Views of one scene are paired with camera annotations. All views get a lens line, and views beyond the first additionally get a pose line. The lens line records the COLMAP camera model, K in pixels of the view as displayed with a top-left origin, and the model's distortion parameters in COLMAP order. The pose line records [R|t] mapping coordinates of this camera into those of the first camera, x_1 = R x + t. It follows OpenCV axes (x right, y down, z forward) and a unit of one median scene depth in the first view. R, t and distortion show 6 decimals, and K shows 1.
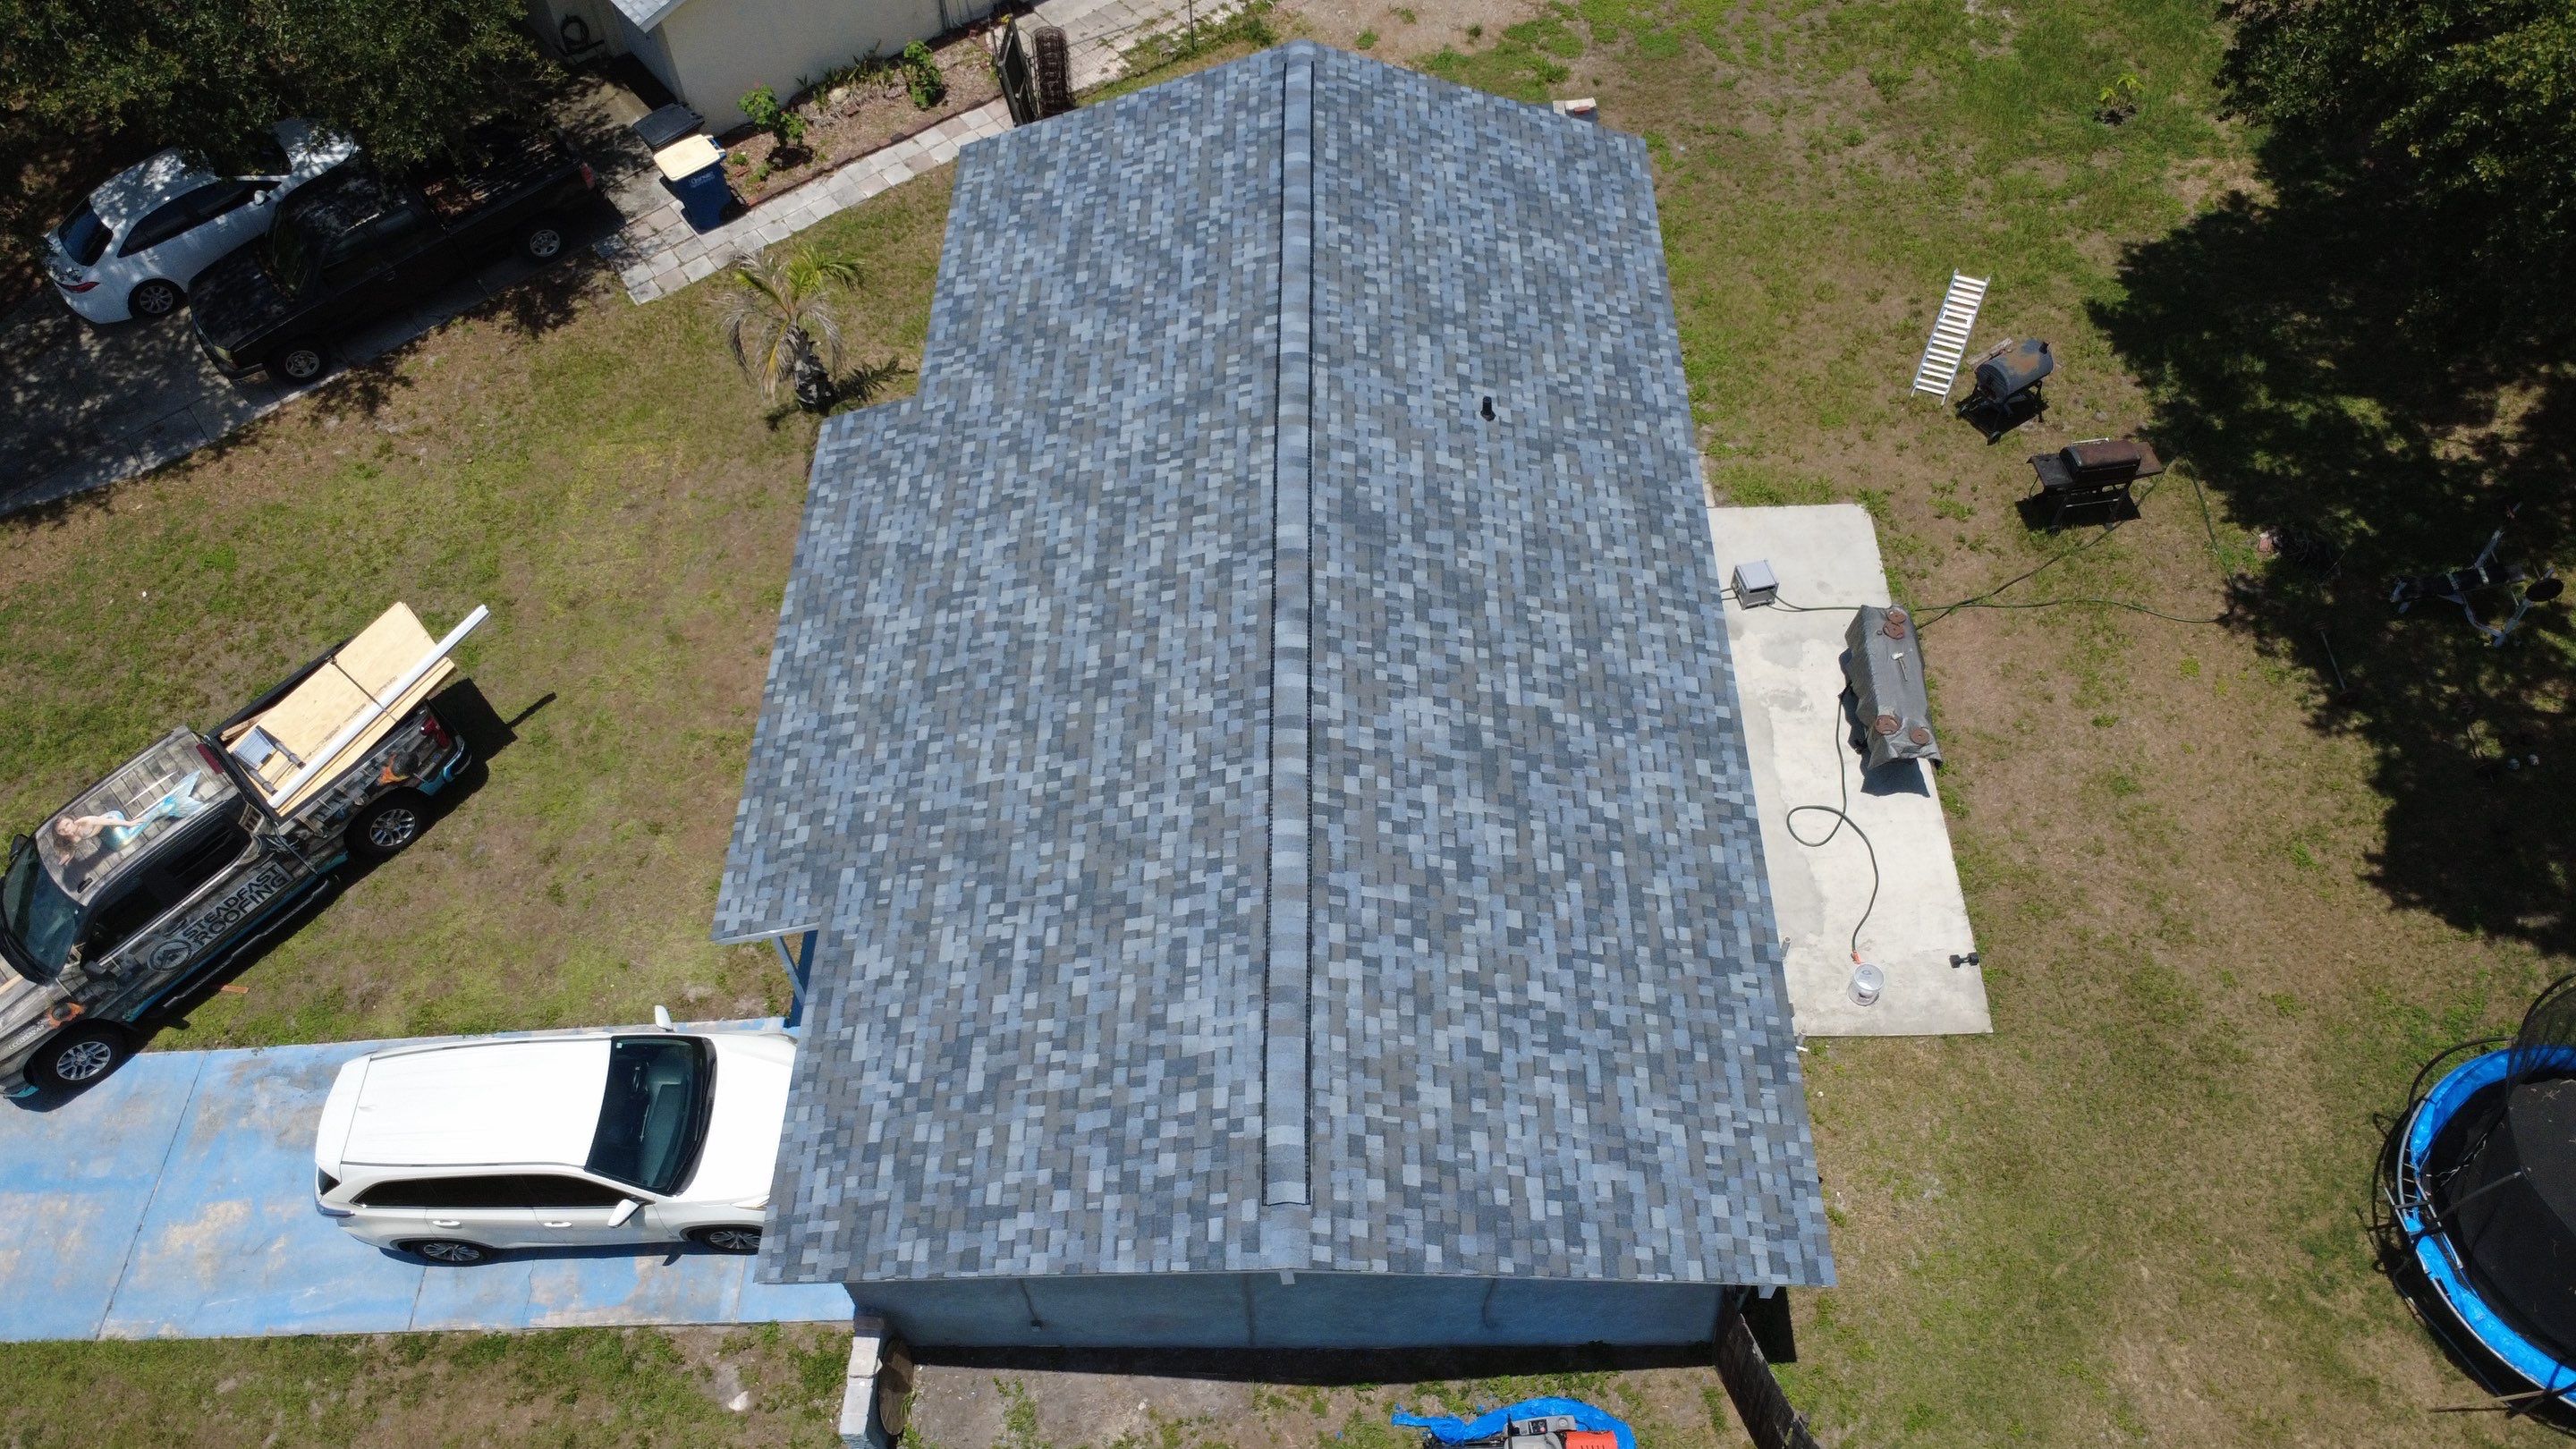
lens RADIAL K [[1878.6, 0, 1284.0], [0, 1878.6, 722.4], [0, 0, 1]] dist [-0.002481, 0.005854]
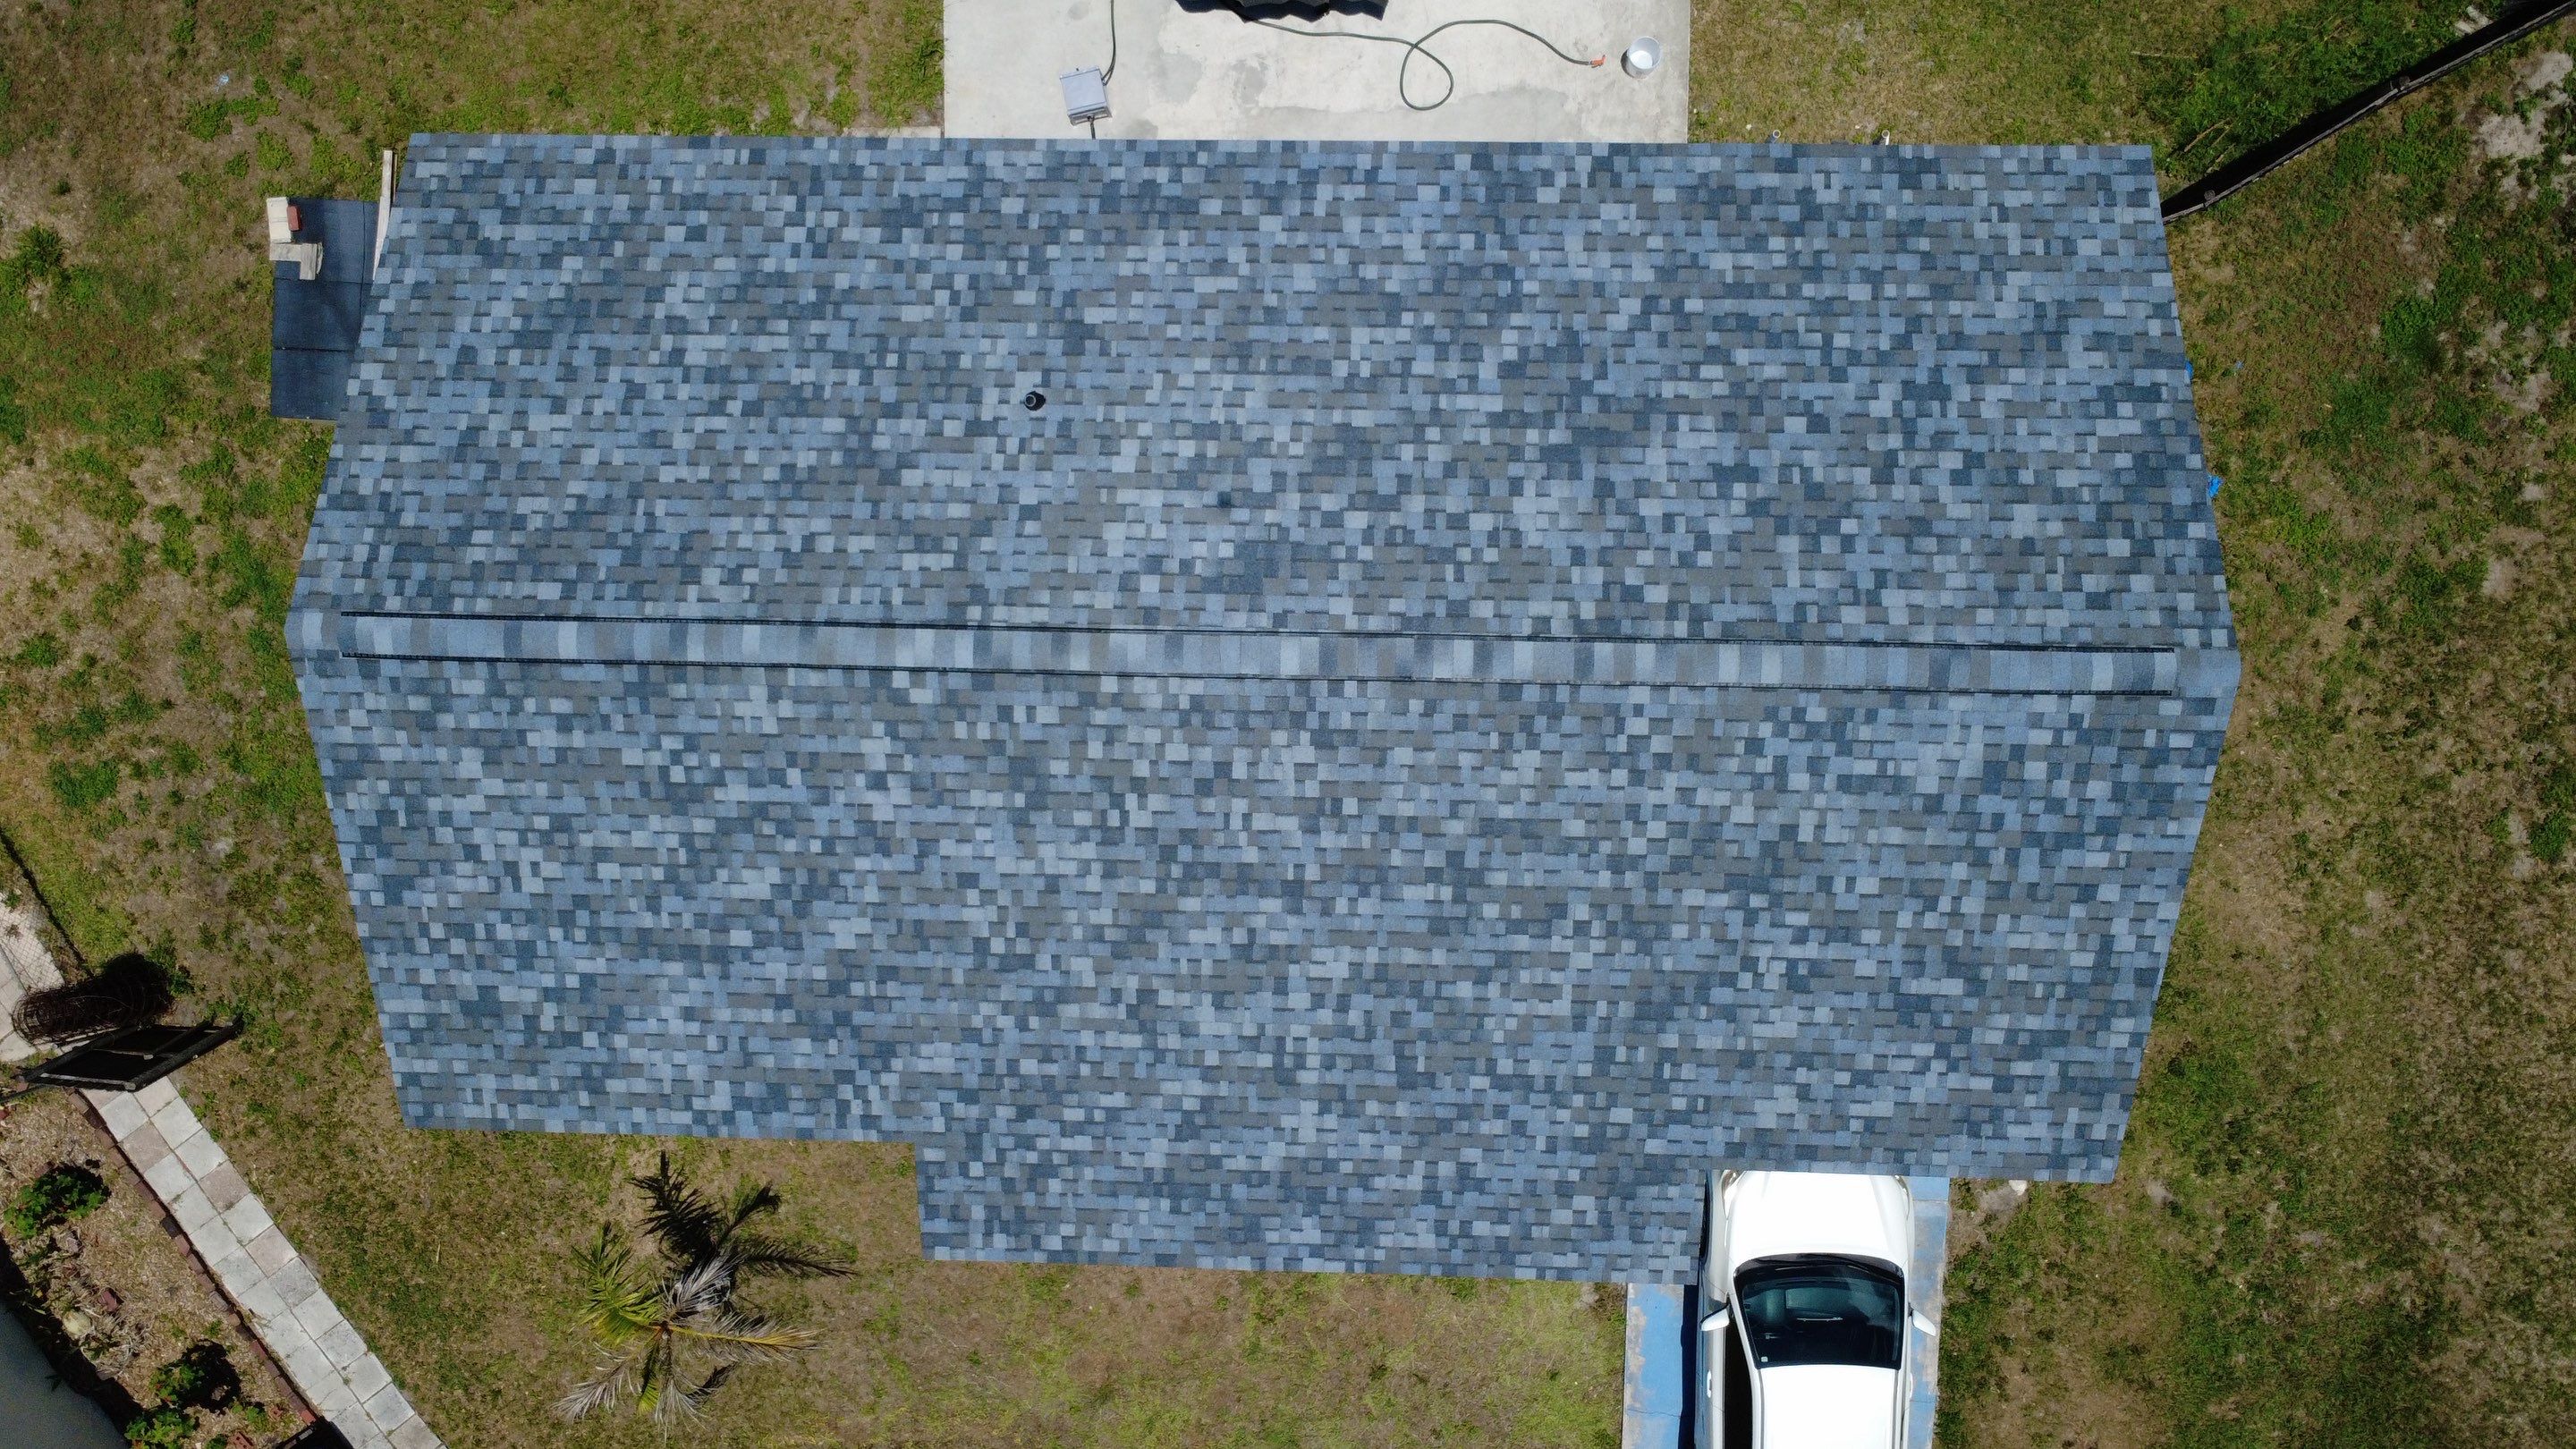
lens RADIAL K [[1878.6, 0, 1285.8], [0, 1878.6, 720.2], [0, 0, 1]] dist [-0.002481, 0.005854]
pose [[0.009965, -0.999879, -0.011957, -0.013123], [0.830777, 0.001623, 0.556604, -0.527307], [-0.556517, -0.015480, 0.830692, 0.307784]]
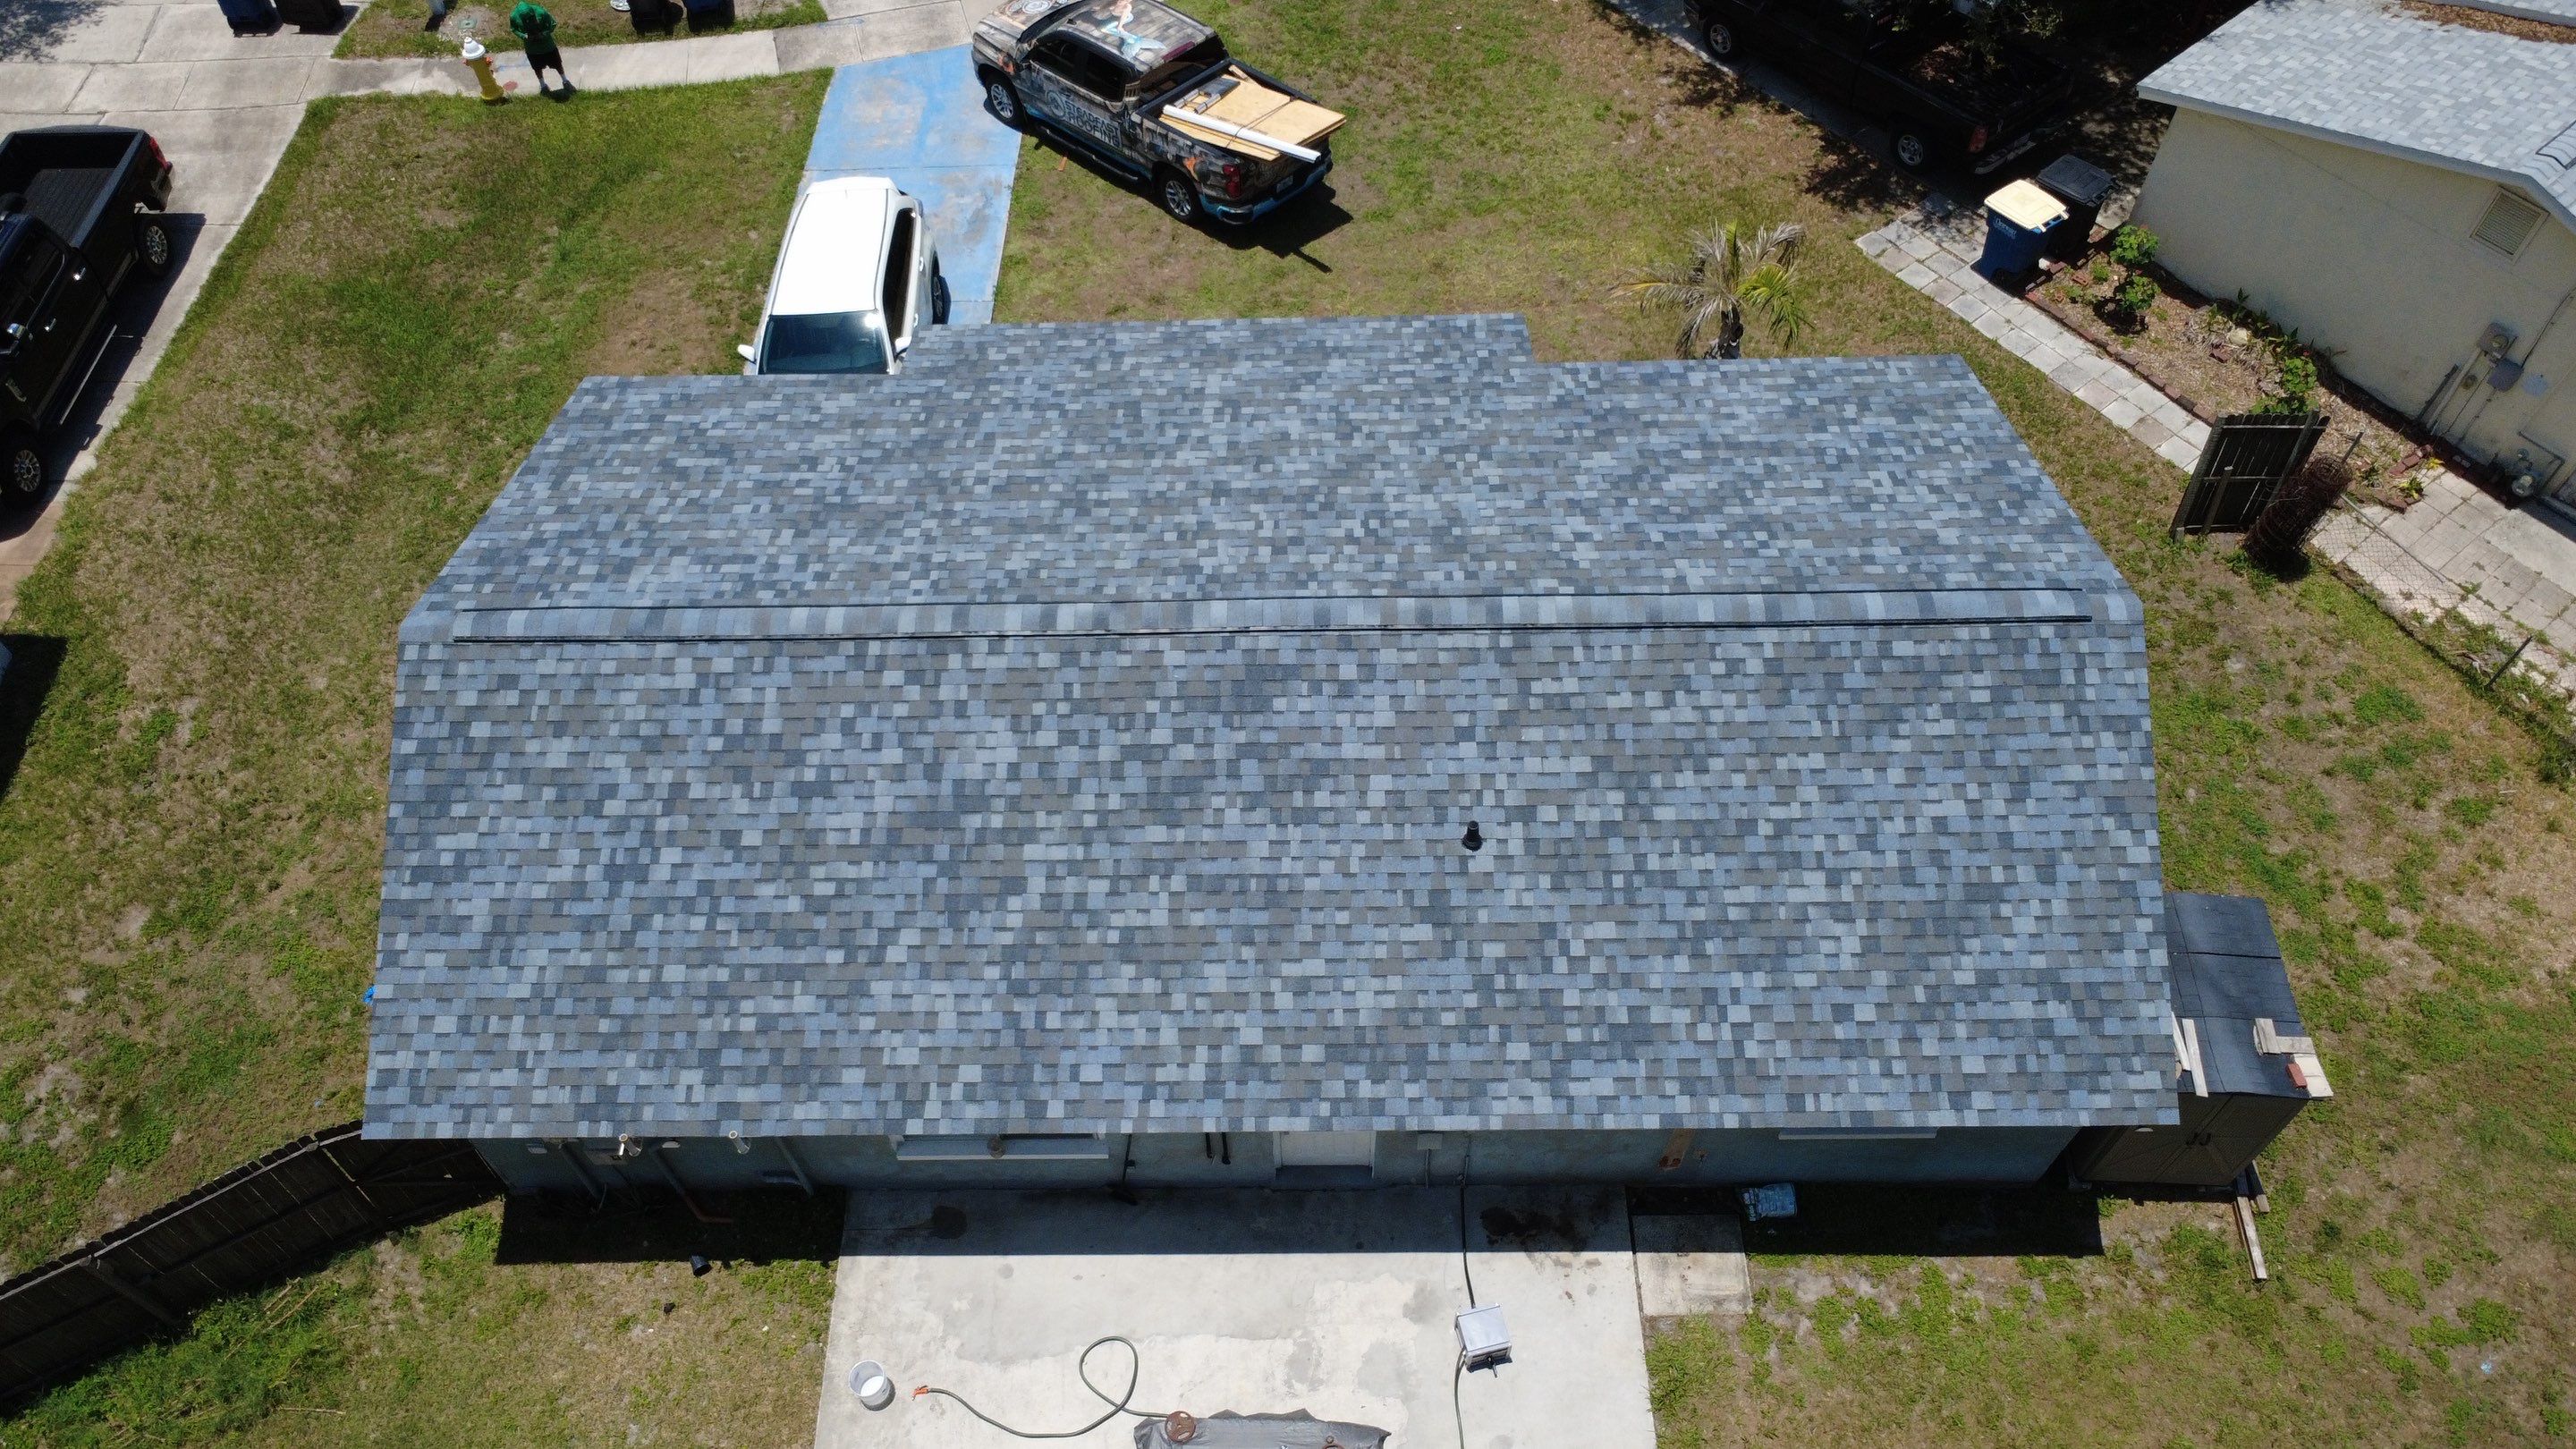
lens RADIAL K [[1878.6, 0, 1282.3], [0, 1878.6, 718.9], [0, 0, 1]] dist [-0.002481, 0.005854]
pose [[0.013216, 0.835232, -0.549738, 0.524157], [-0.791392, 0.344777, 0.504804, -0.542309], [0.611166, 0.428387, 0.665553, 0.407762]]
